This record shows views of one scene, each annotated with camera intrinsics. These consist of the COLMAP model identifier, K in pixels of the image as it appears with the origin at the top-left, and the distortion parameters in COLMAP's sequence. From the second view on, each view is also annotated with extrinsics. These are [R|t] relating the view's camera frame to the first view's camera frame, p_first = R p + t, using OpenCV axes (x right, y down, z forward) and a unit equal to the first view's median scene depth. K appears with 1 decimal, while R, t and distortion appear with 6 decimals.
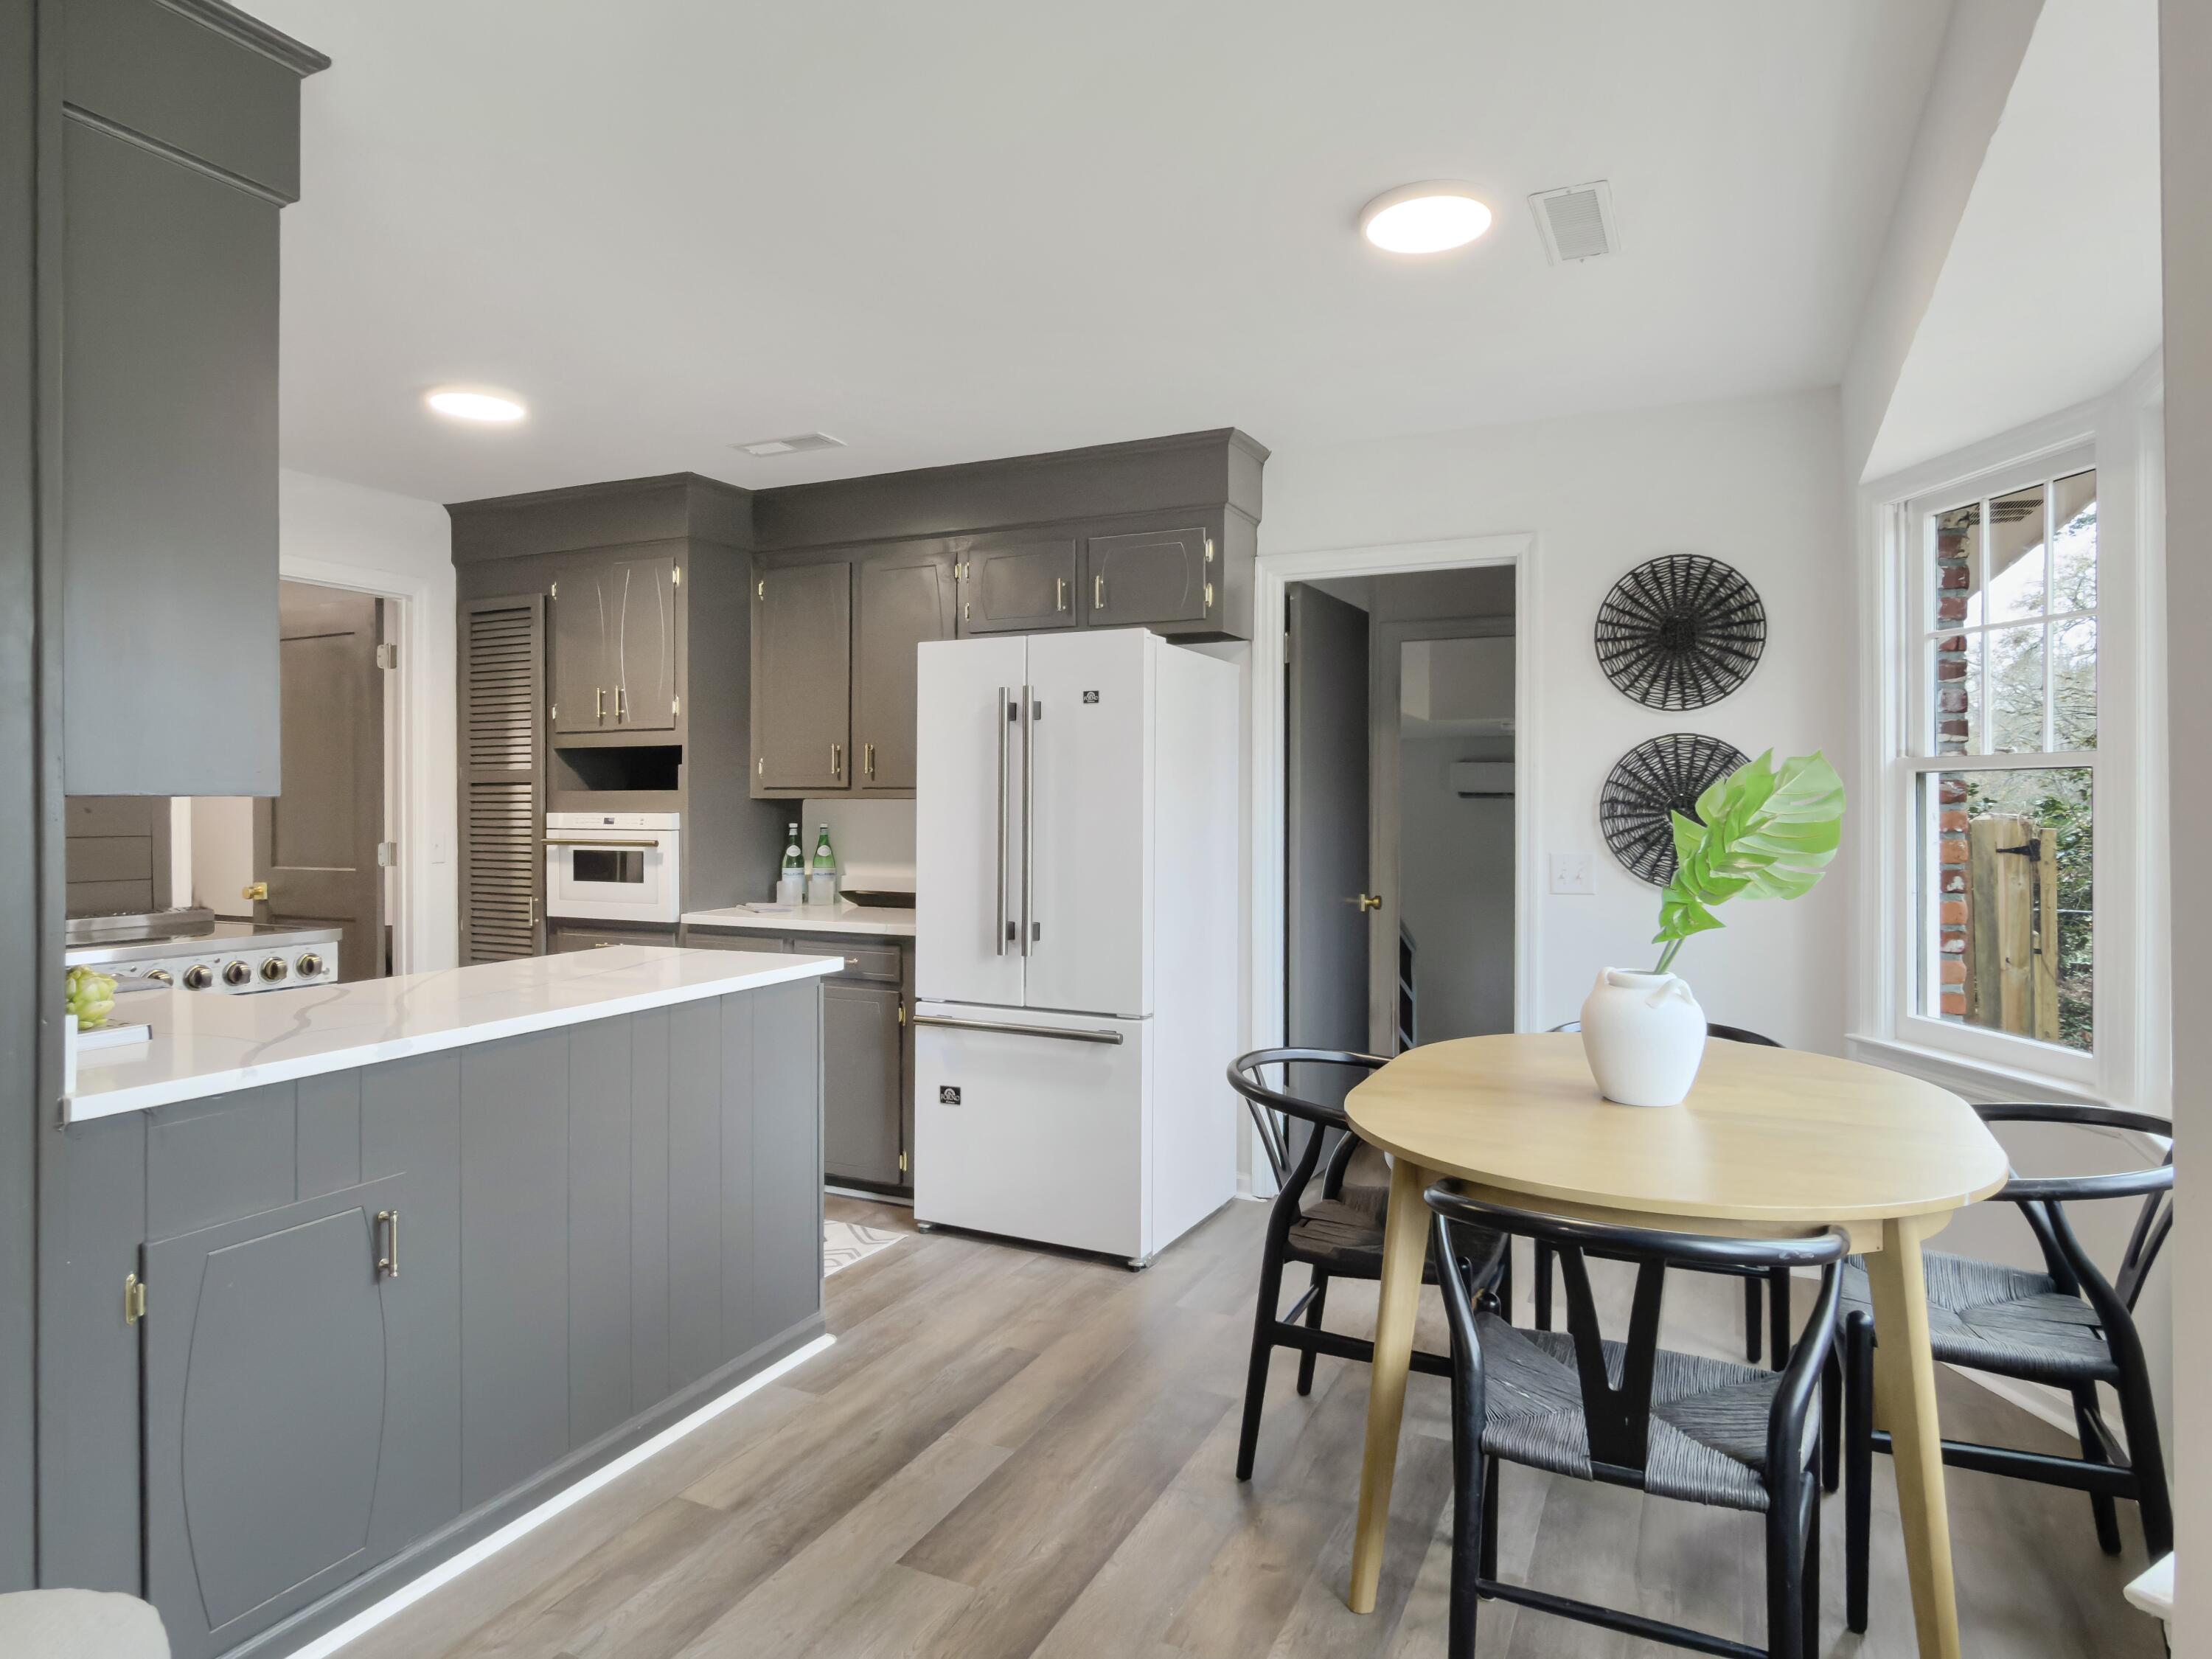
lens RADIAL K [[1290.0, 0, 1112.8], [0, 1290.0, 807.2], [0, 0, 1]] dist [-0.001735, -0.002799]
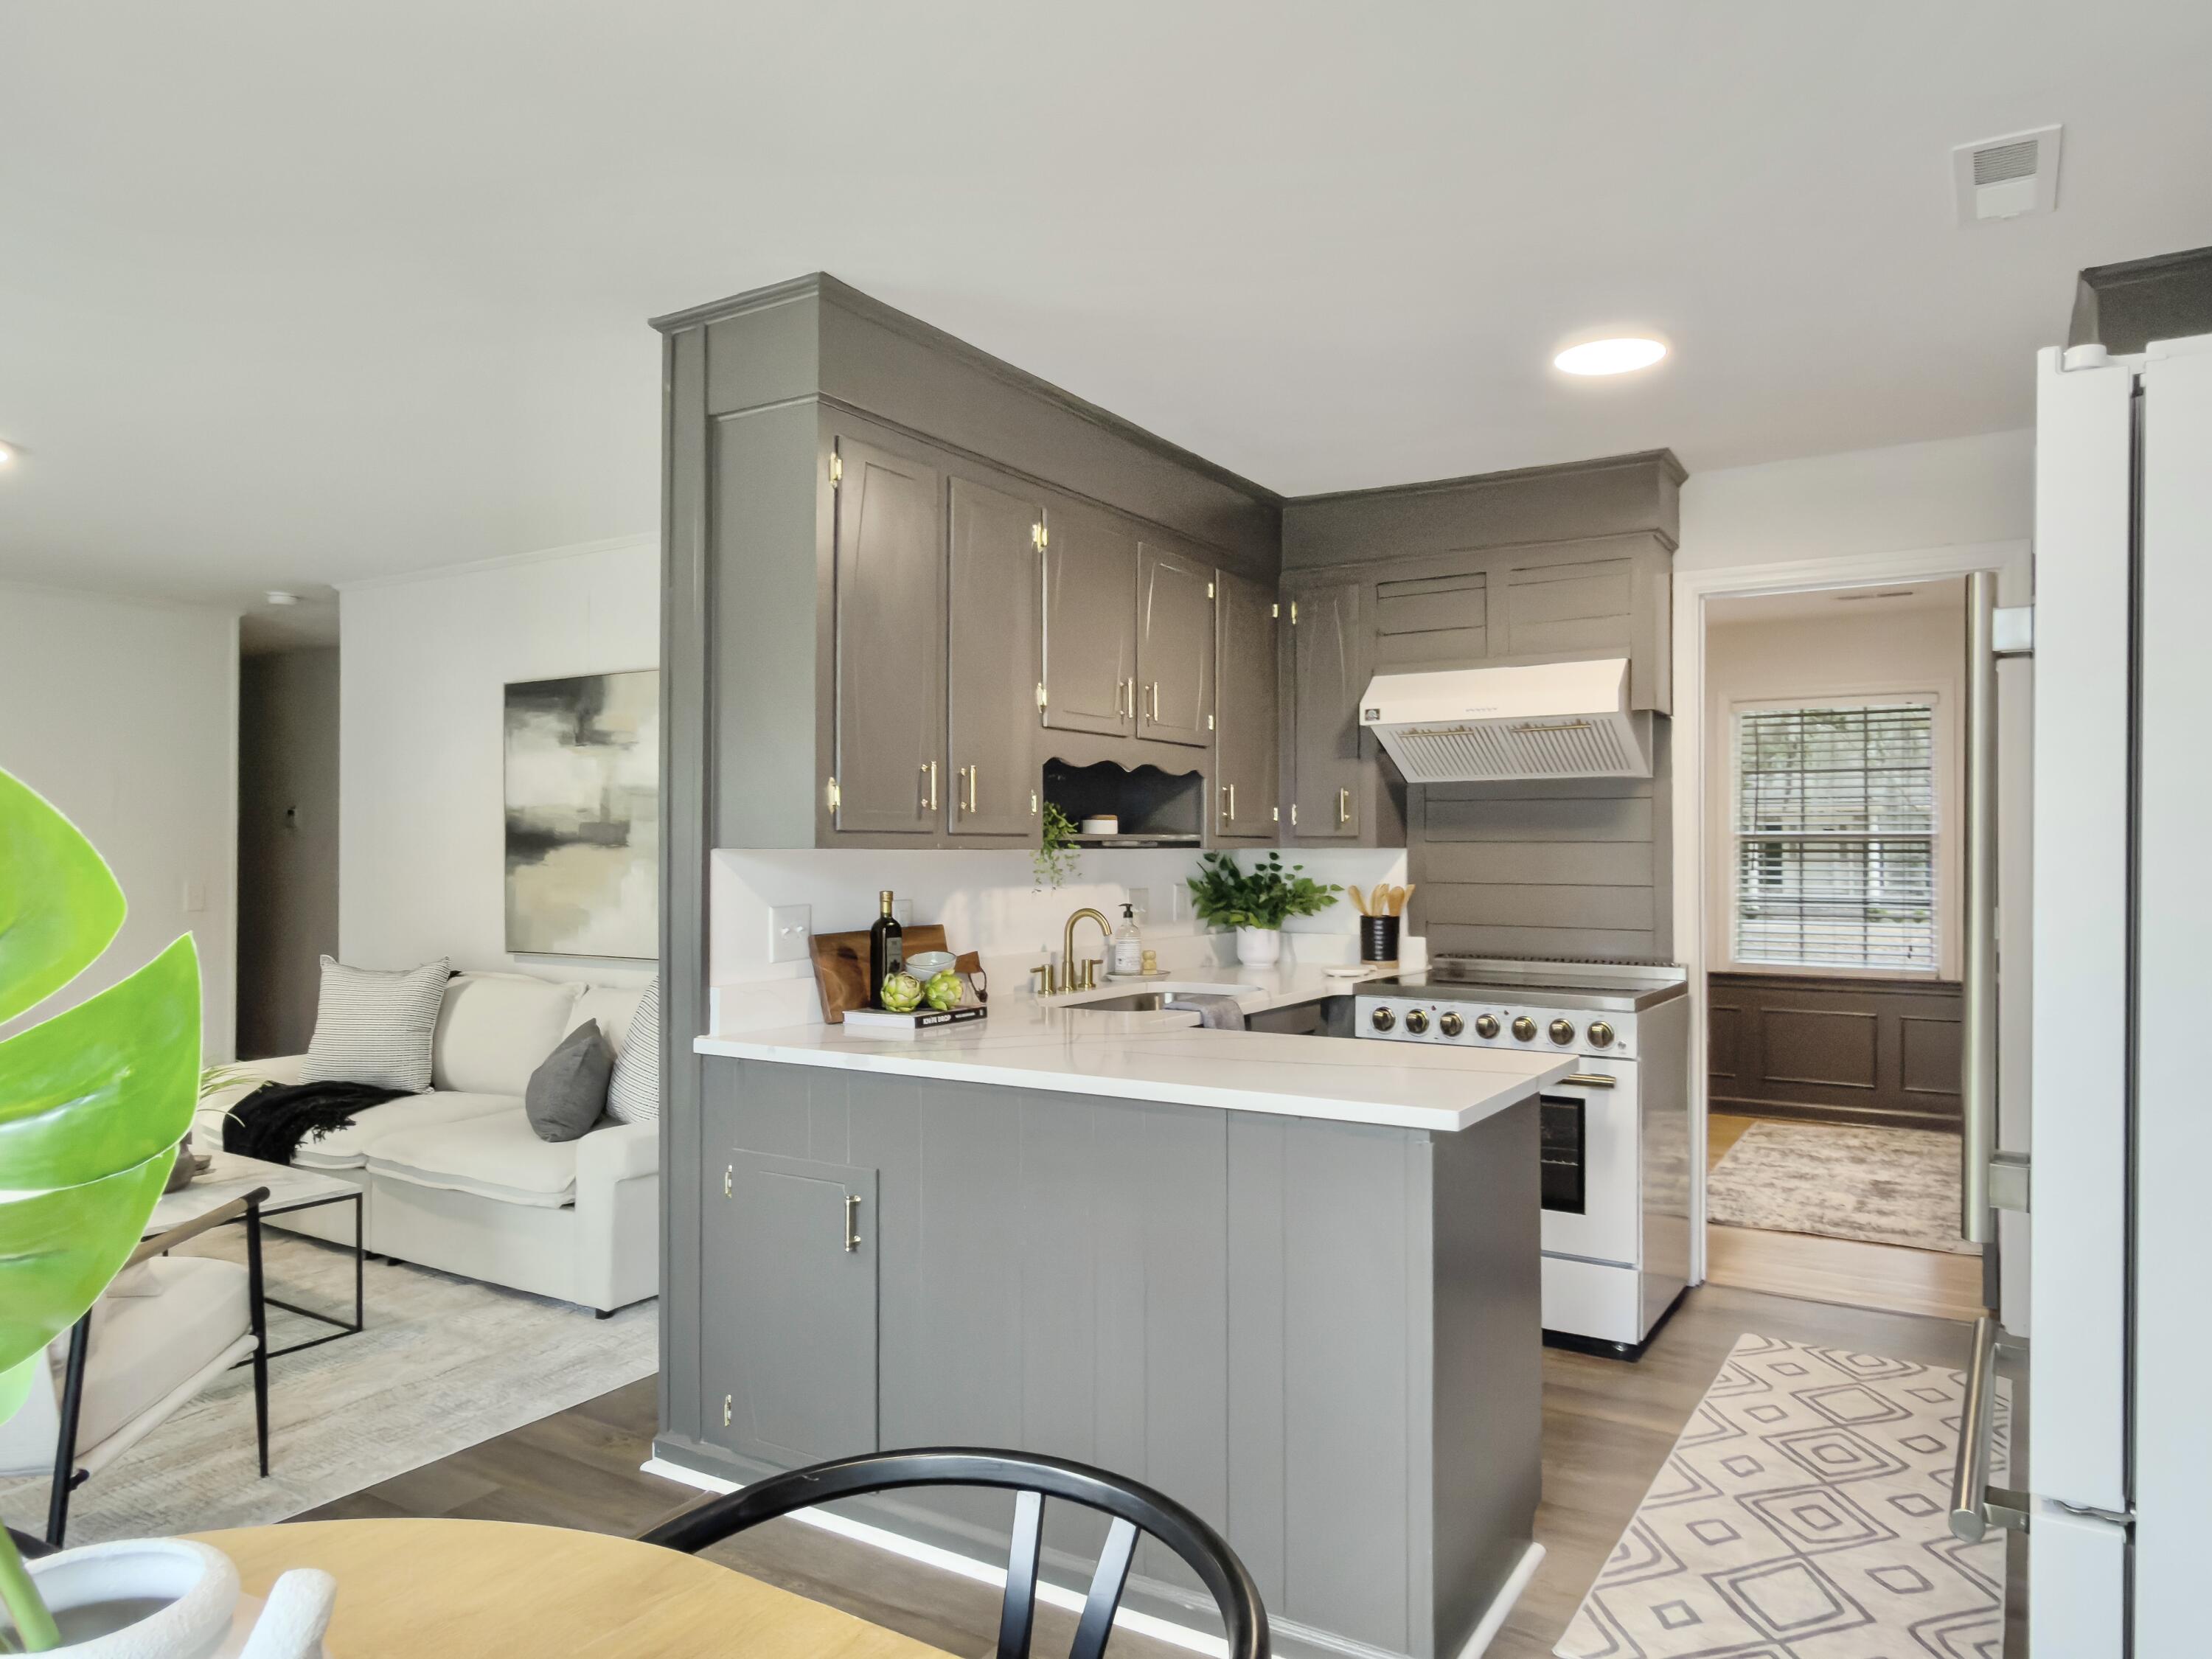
lens RADIAL K [[1446.5, 0, 1112.4], [0, 1446.5, 832.1], [0, 0, 1]] dist [0.002493, -0.001026]
pose [[-0.114346, -0.009994, -0.993391, 0.410943], [-0.003846, 0.999946, -0.009617, -0.007051], [0.993434, 0.002721, -0.114378, 0.768079]]
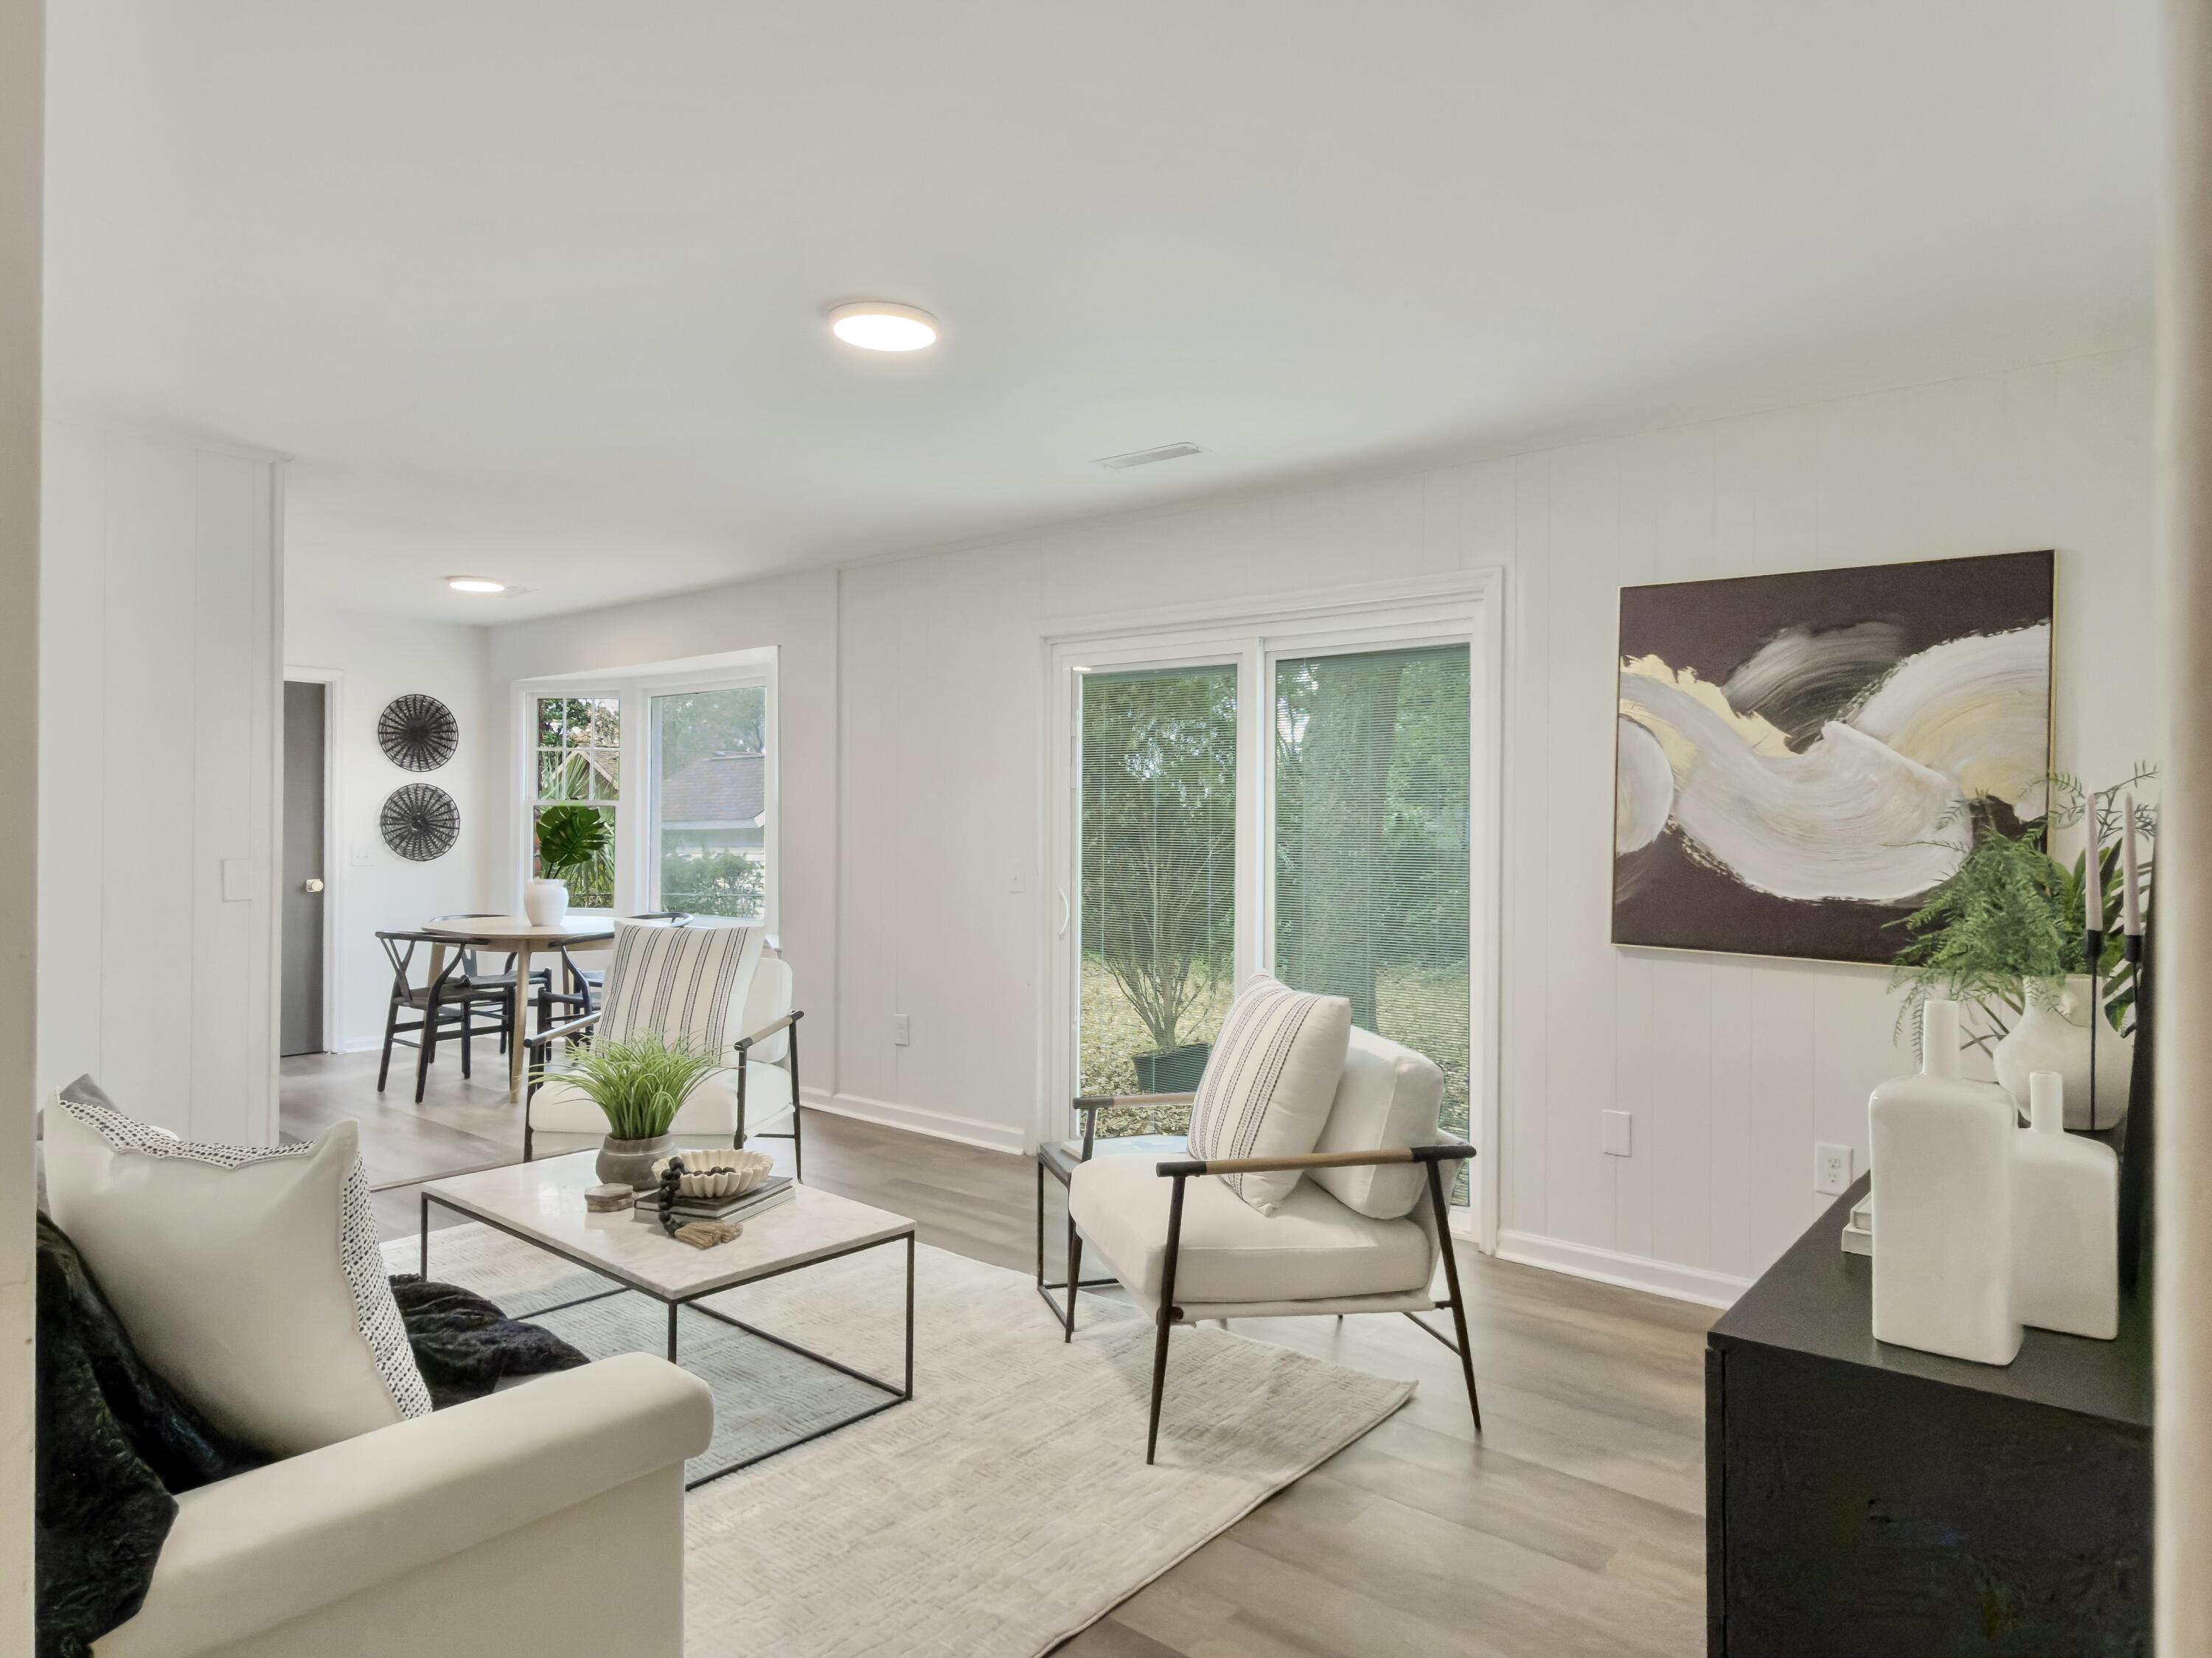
lens RADIAL K [[1385.6, 0, 1113.4], [0, 1385.6, 825.3], [0, 0, 1]] dist [0.003335, 0.004606]
pose [[0.257664, -0.000310, 0.966234, -1.344658], [-0.004927, 0.999987, 0.001634, -0.000396], [-0.966222, -0.005182, 0.257659, -0.593888]]
